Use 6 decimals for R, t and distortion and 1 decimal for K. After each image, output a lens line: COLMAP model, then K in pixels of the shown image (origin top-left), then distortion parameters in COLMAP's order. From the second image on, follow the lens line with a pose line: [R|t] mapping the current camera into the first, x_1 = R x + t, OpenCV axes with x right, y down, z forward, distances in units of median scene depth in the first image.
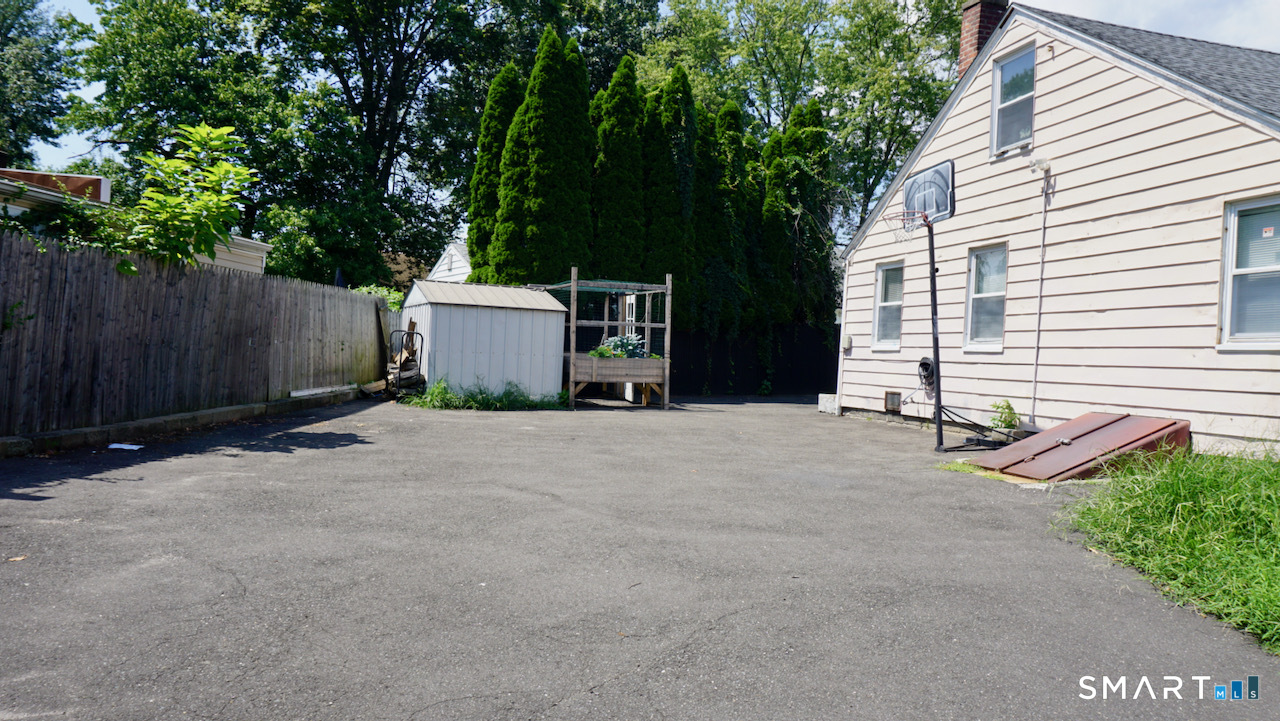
lens RADIAL K [[888.4, 0, 639.3], [0, 888.4, 356.2], [0, 0, 1]] dist [-0.002125, 0.017852]
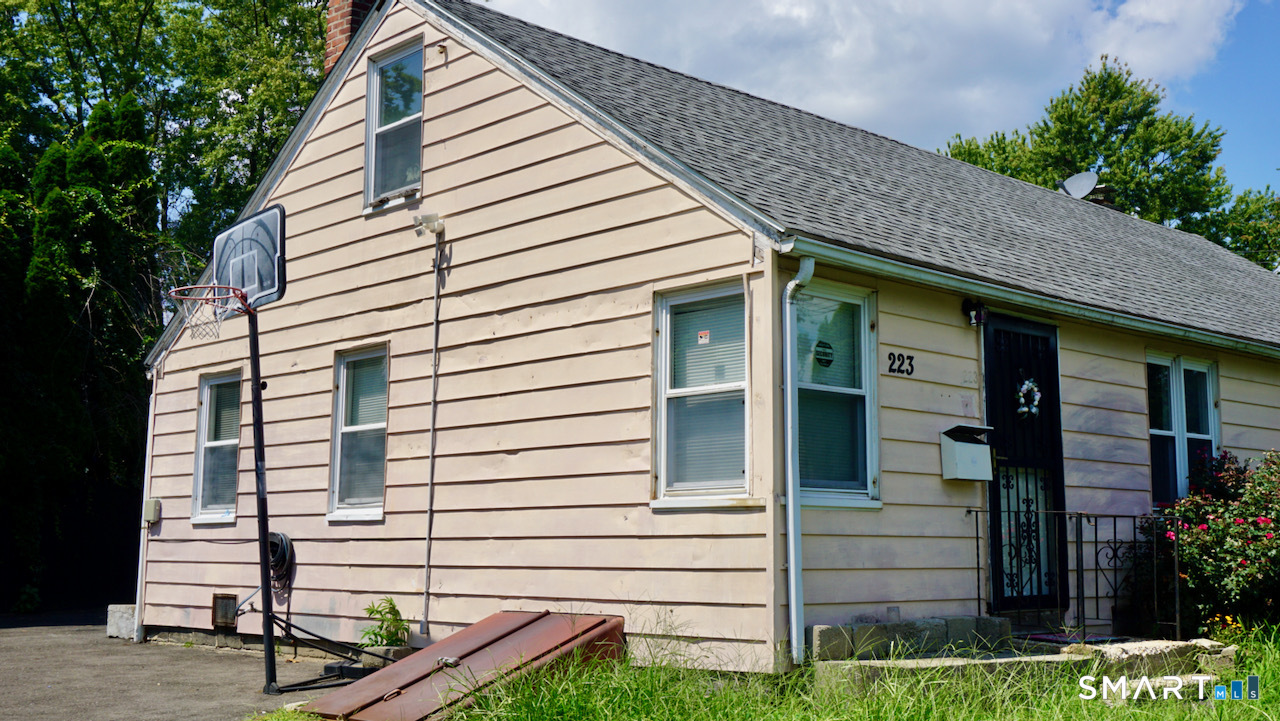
lens RADIAL K [[1506.7, 0, 639.8], [0, 1506.7, 365.8], [0, 0, 1]] dist [-0.002391, 0.000000]
pose [[0.884257, 0.020486, 0.466552, 0.077689], [0.032057, 0.994018, -0.104404, 0.003554], [-0.465900, 0.107276, 0.878310, -0.009693]]
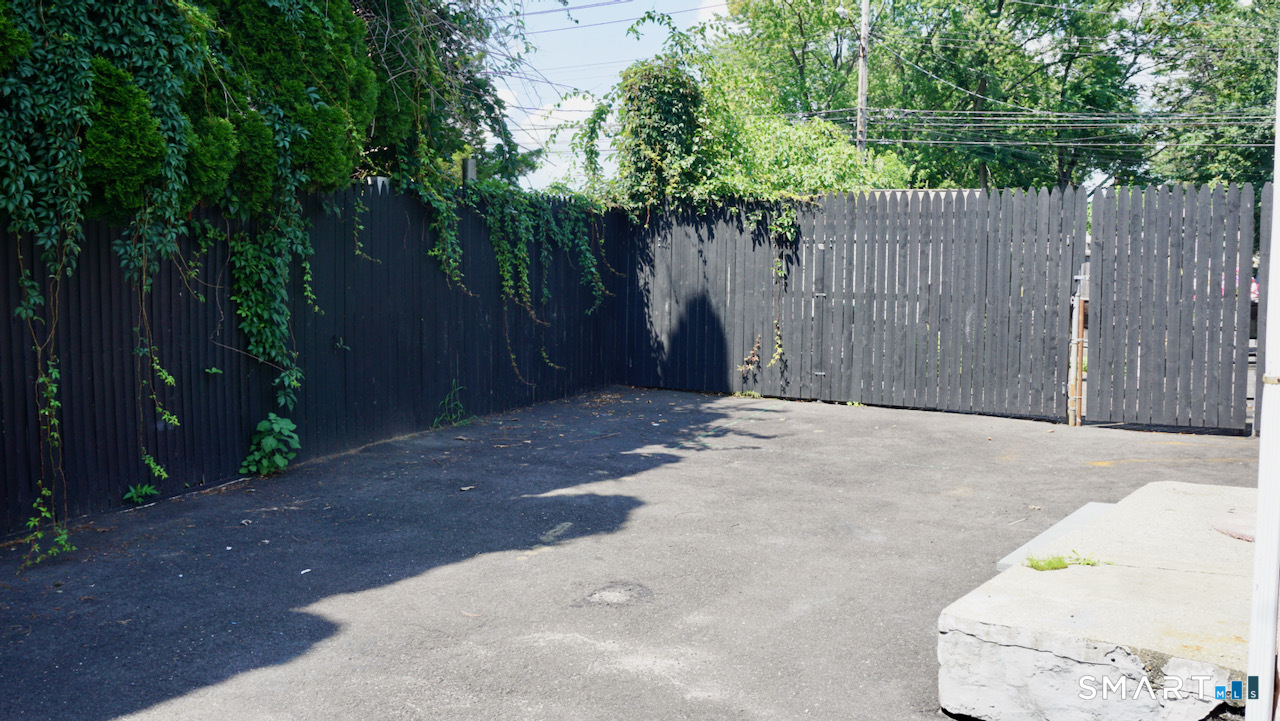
lens RADIAL K [[1191.6, 0, 639.4], [0, 1191.6, 361.1], [0, 0, 1]] dist [-0.002361, 0.000000]
pose [[0.800388, -0.090309, 0.592641, 0.051685], [0.031758, 0.993587, 0.108516, -0.041845], [-0.598641, -0.068034, 0.798123, 1.314991]]
